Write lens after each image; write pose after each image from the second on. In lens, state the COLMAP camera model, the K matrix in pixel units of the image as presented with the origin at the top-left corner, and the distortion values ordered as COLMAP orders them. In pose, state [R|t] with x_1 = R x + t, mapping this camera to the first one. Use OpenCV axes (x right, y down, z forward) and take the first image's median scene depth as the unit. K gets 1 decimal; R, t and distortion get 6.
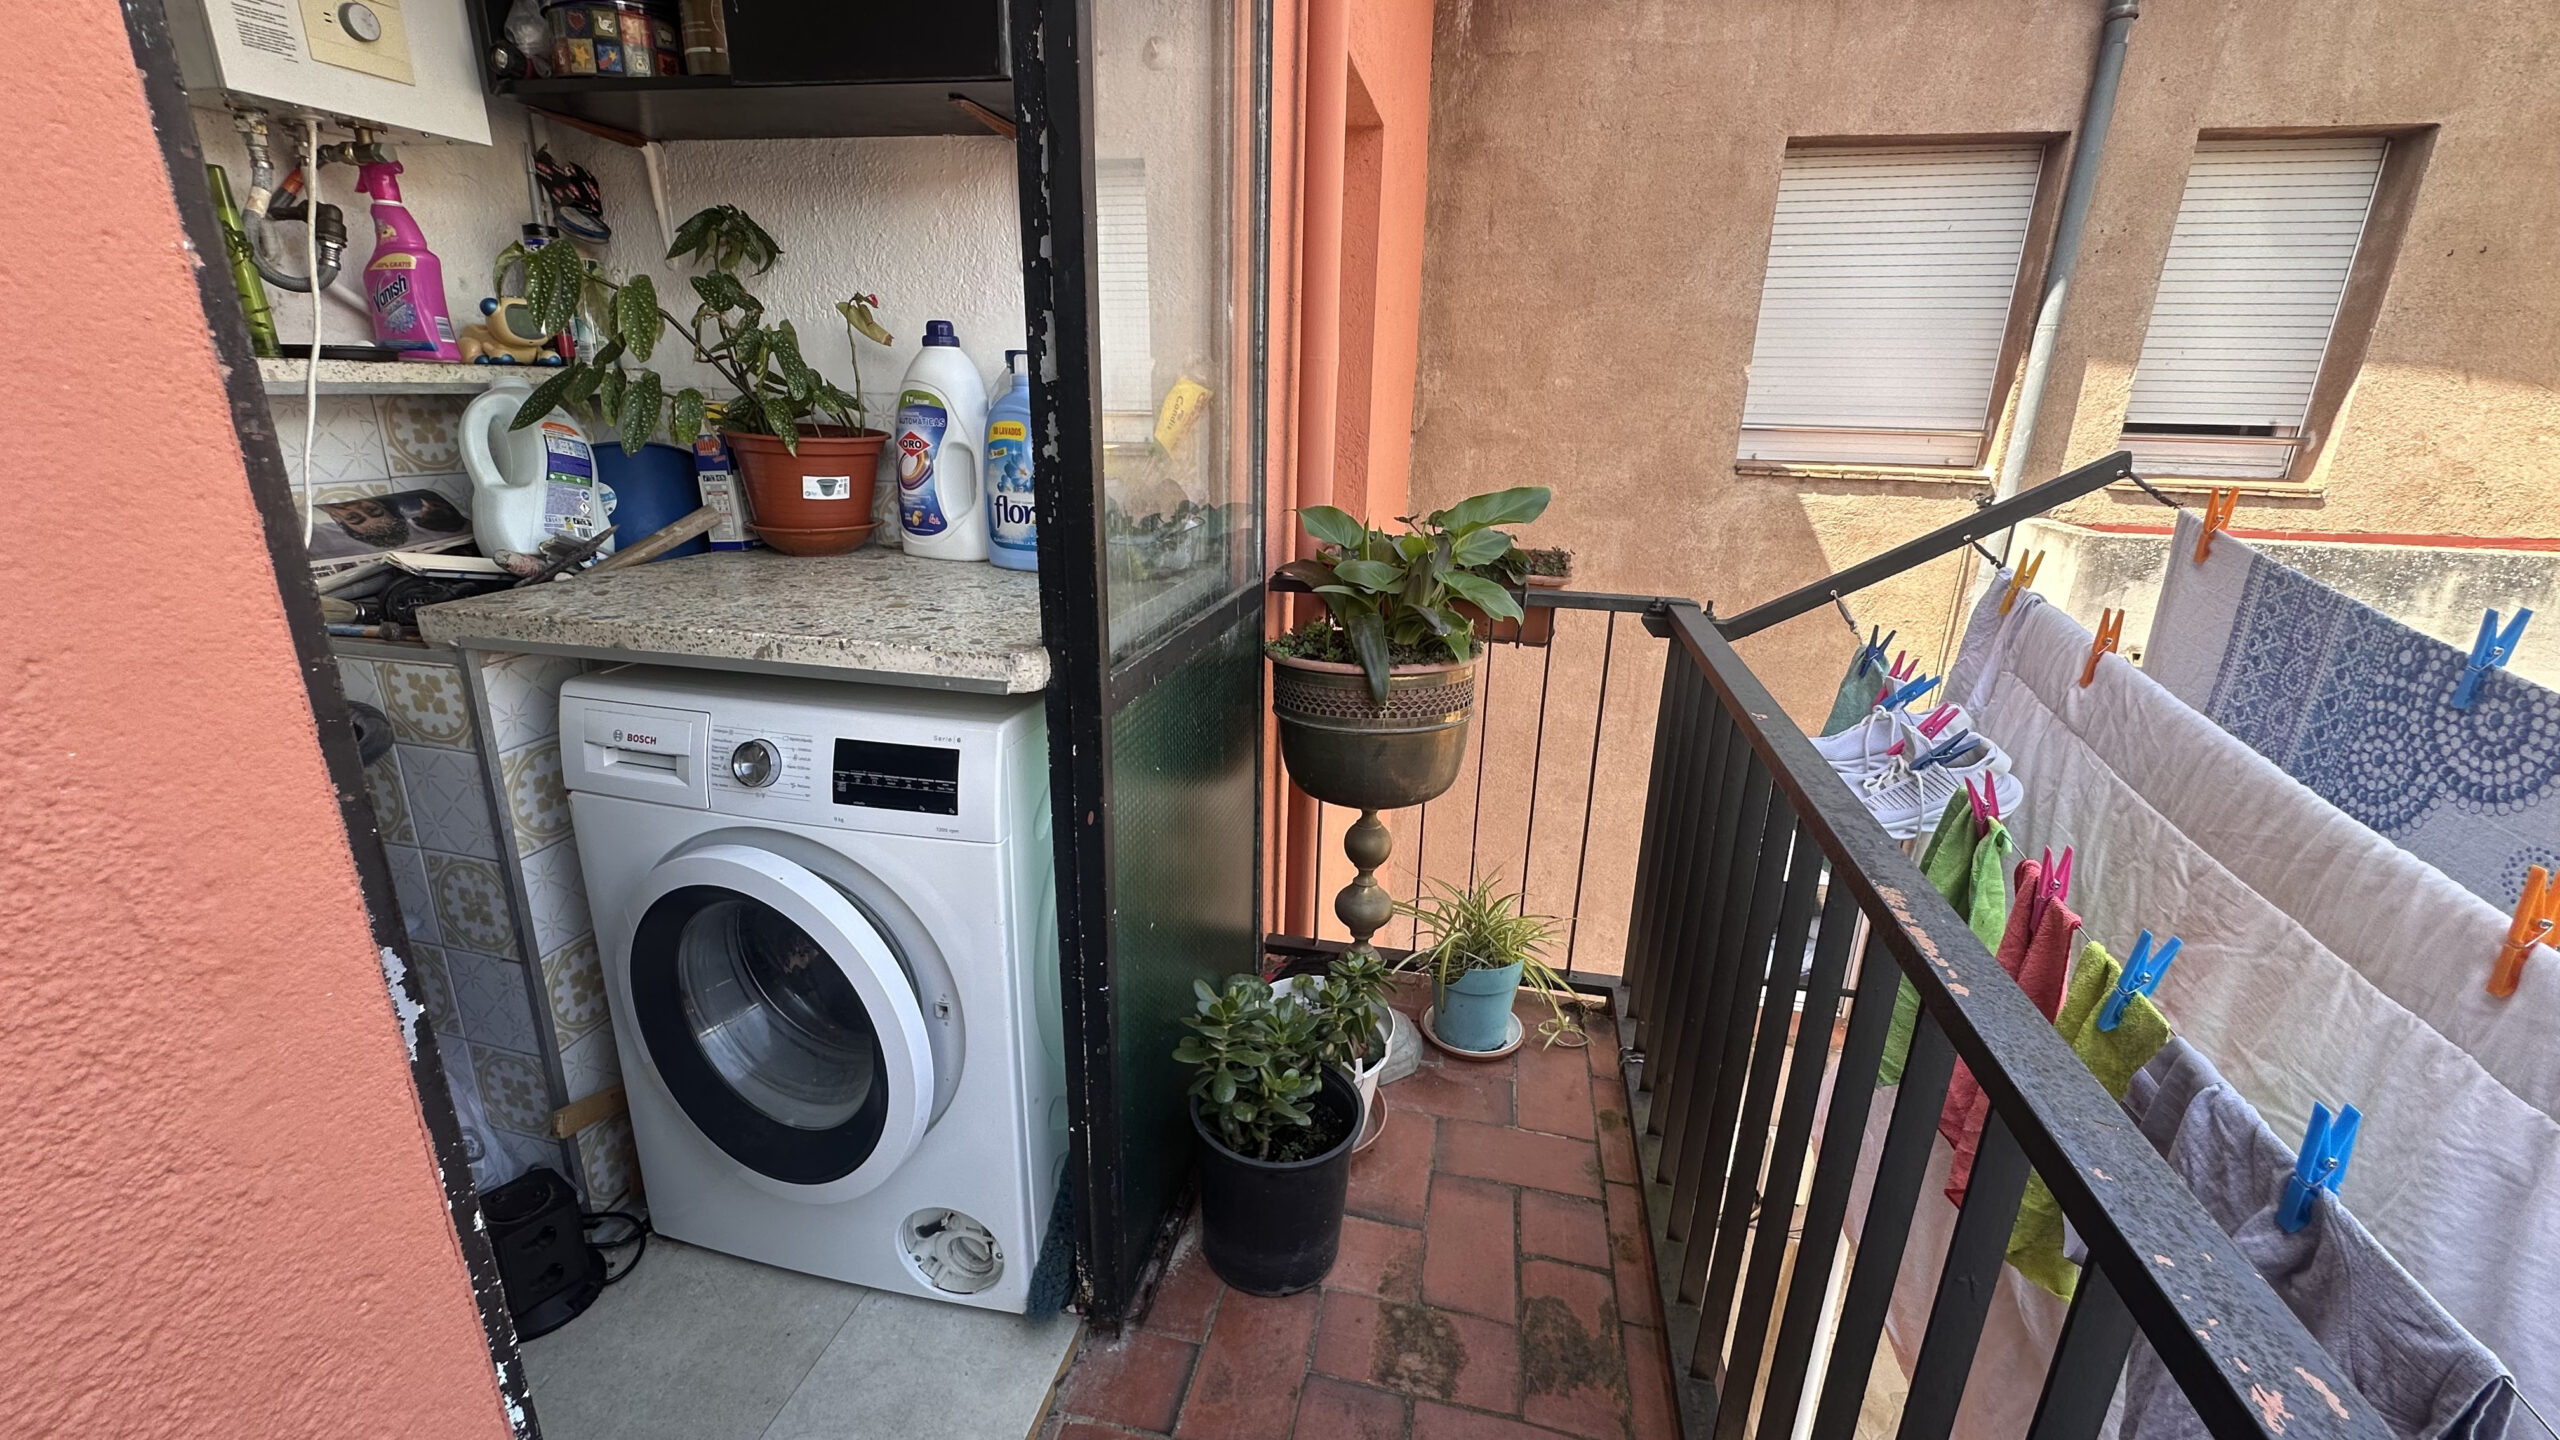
lens RADIAL K [[1021.4, 0, 1281.6], [0, 1021.4, 716.1], [0, 0, 1]] dist [-0.003258, 0.000357]
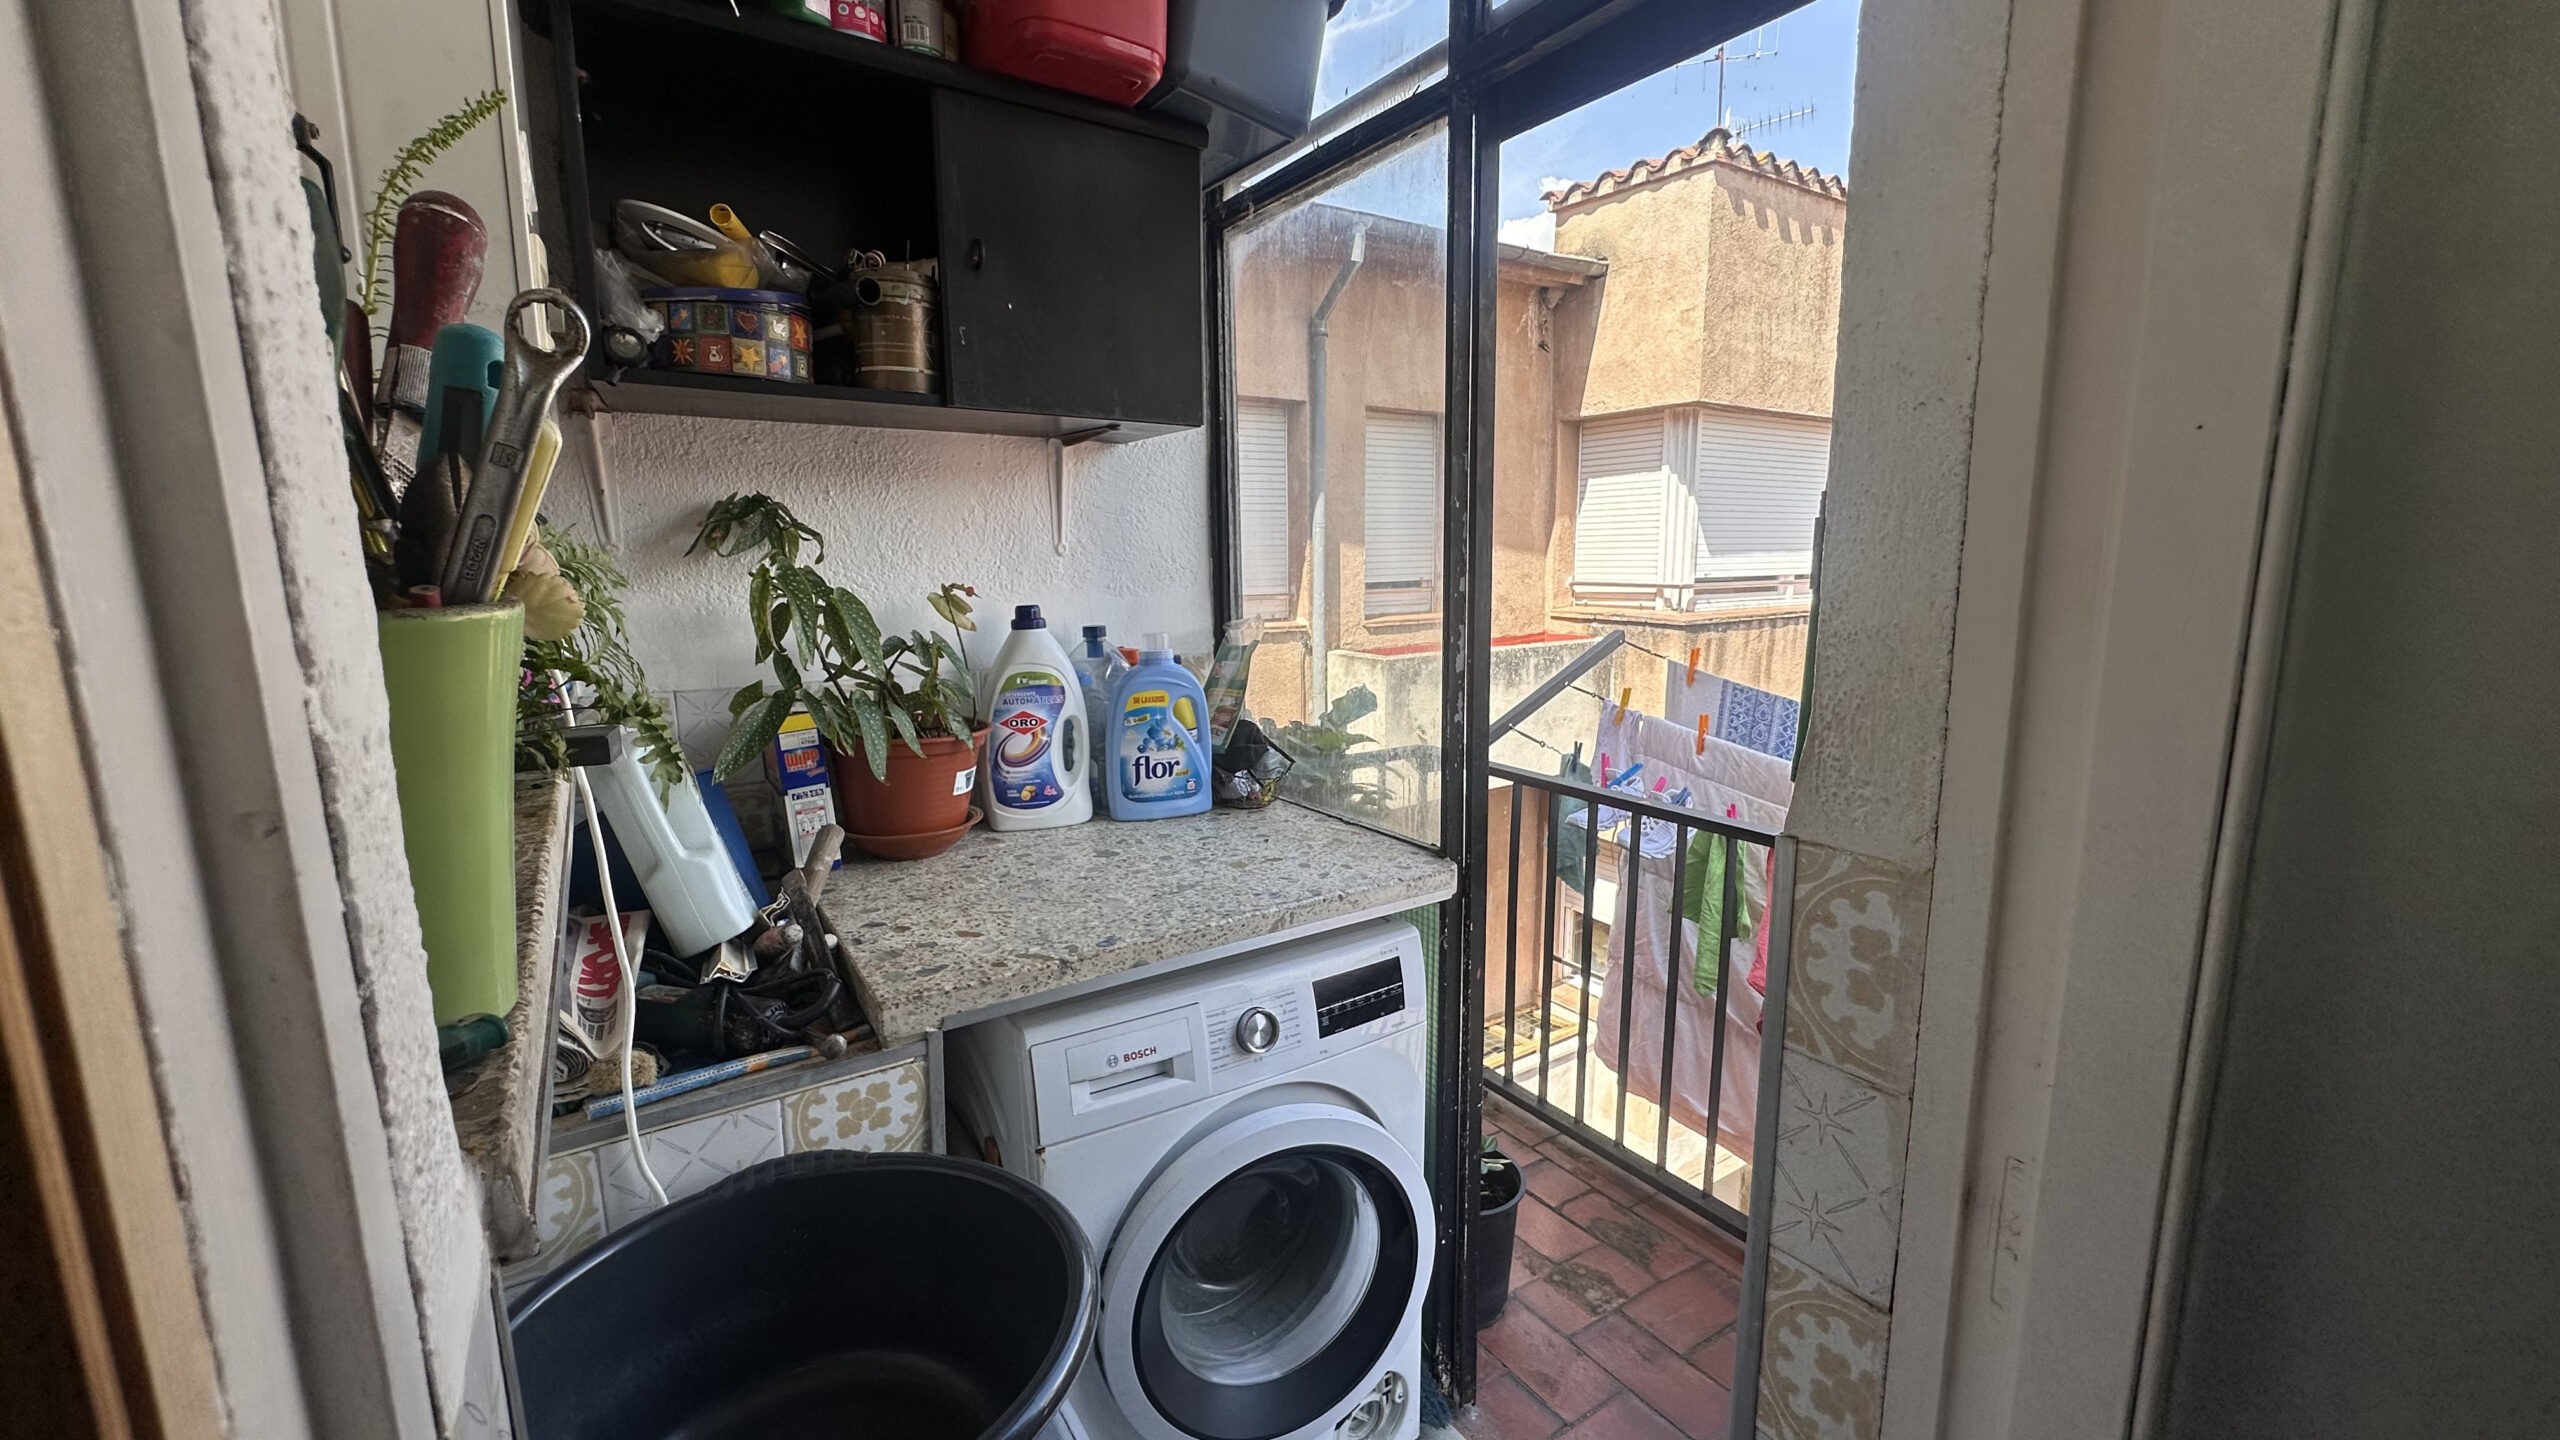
lens RADIAL K [[1021.4, 0, 1272.0], [0, 1021.4, 719.1], [0, 0, 1]] dist [-0.003258, 0.000357]
pose [[0.703012, -0.147668, 0.695678, -0.933891], [0.241166, 0.969745, -0.037866, -0.178826], [-0.669039, 0.194394, 0.717355, 0.105217]]
